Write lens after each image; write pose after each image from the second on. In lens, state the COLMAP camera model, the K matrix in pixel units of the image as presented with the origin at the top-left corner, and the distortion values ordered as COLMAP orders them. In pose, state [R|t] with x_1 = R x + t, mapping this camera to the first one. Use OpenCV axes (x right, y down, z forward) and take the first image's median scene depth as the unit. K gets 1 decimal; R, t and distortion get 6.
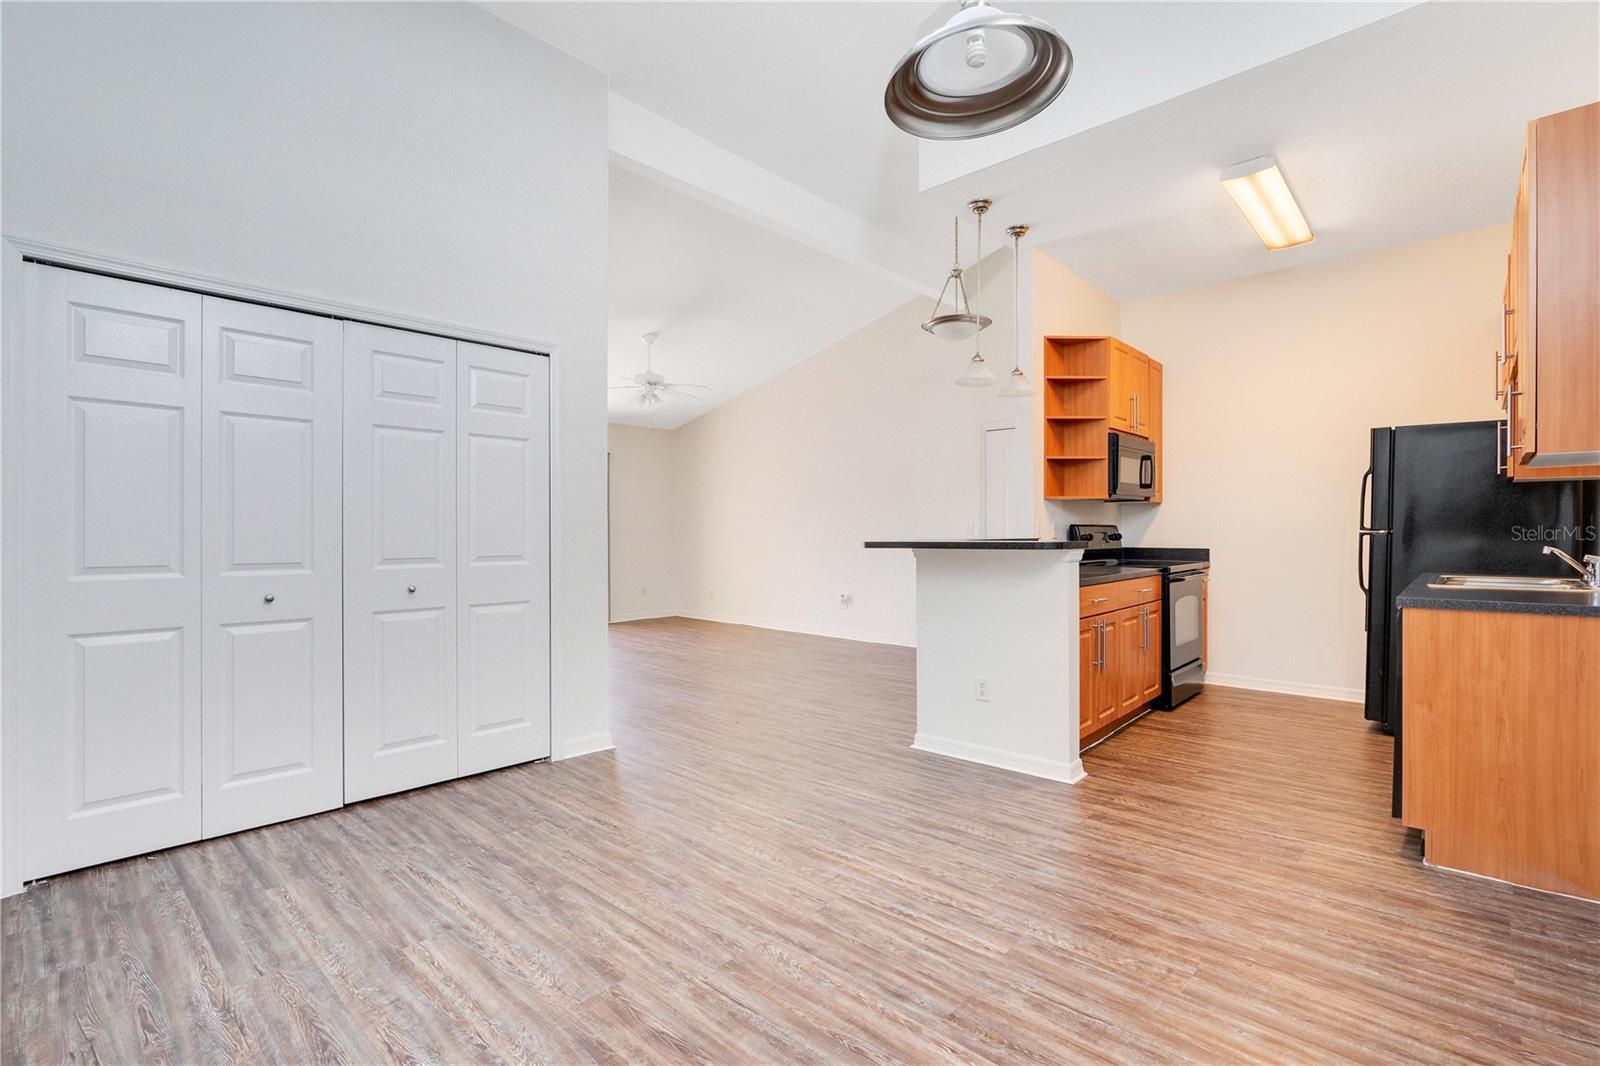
lens RADIAL K [[730.7, 0, 799.0], [0, 730.7, 528.3], [0, 0, 1]] dist [-0.016044, -0.000214]
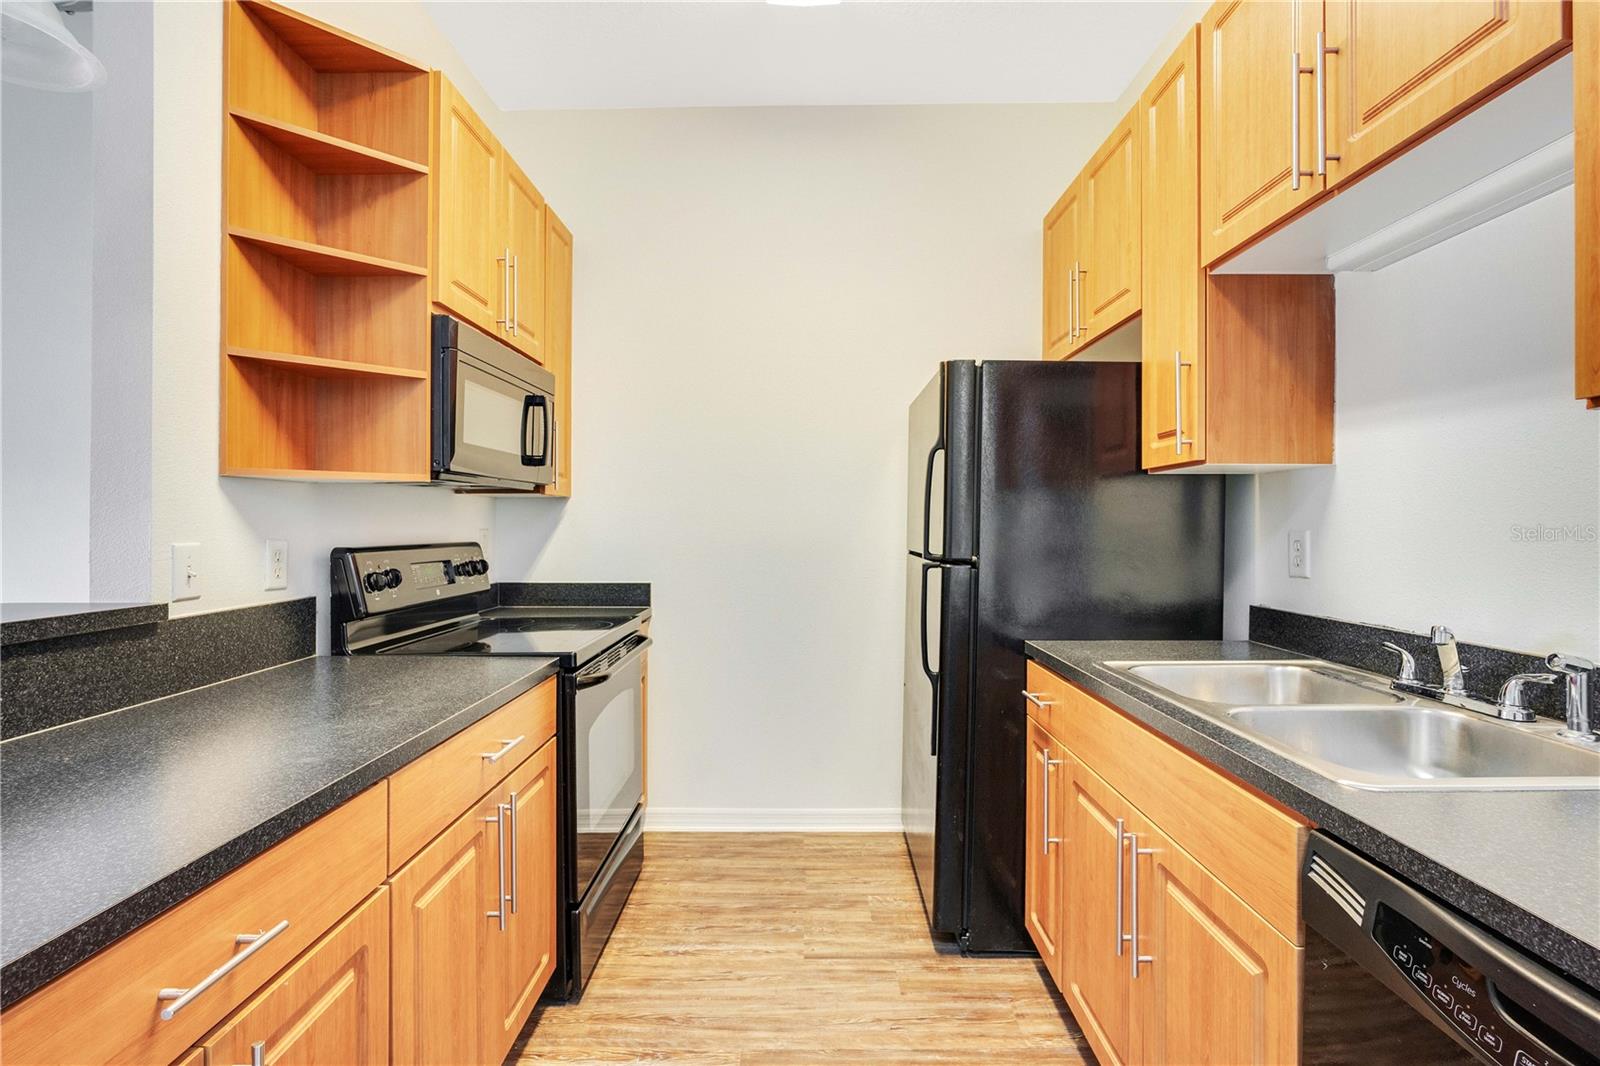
lens RADIAL K [[730.7, 0, 799.0], [0, 730.7, 528.3], [0, 0, 1]] dist [-0.016044, -0.000214]
pose [[0.738926, -0.003221, 0.673779, 0.302581], [-0.002407, 0.999970, 0.007421, -0.019177], [-0.673782, -0.007106, 0.738896, 0.567965]]
